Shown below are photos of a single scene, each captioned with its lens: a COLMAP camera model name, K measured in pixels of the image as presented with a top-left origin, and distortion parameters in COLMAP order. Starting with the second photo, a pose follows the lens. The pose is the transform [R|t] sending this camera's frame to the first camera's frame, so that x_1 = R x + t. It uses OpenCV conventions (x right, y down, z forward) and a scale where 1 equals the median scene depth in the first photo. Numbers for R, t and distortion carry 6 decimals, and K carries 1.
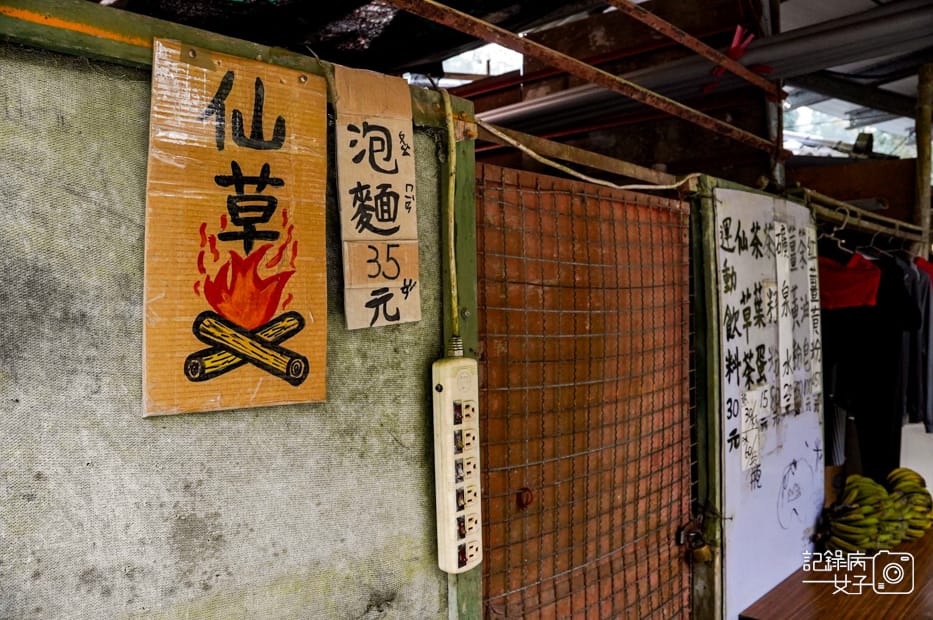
lens RADIAL K [[716.1, 0, 466.5], [0, 716.1, 310.0], [0, 0, 1]] dist [-0.123277, 0.009029]
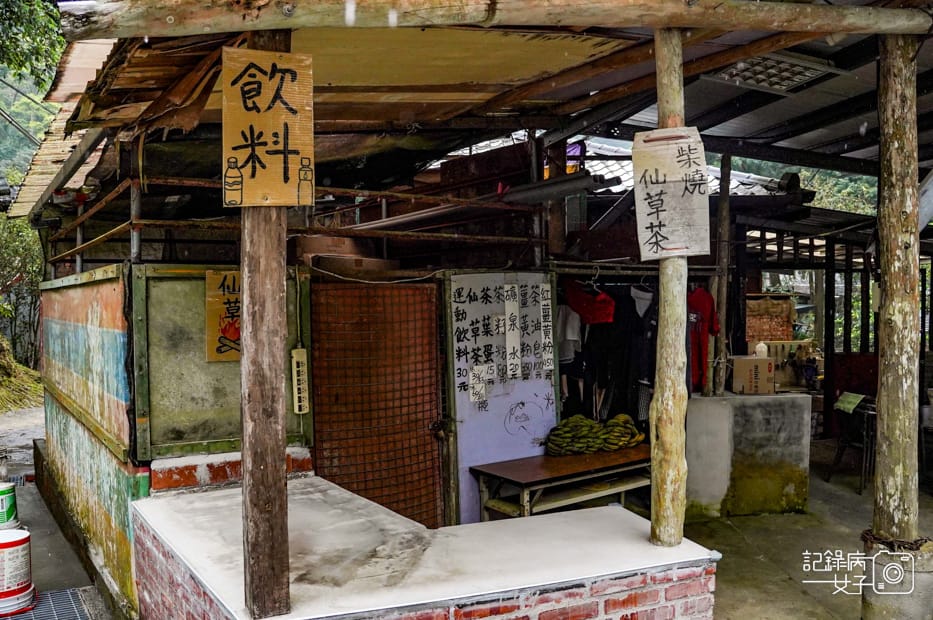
lens RADIAL K [[716.1, 0, 466.5], [0, 716.1, 310.0], [0, 0, 1]] dist [-0.123277, 0.009029]
pose [[0.989004, -0.017833, -0.146813, 0.872637], [0.016691, 0.999820, -0.009001, -0.047770], [0.146947, 0.006452, 0.989123, -1.508491]]
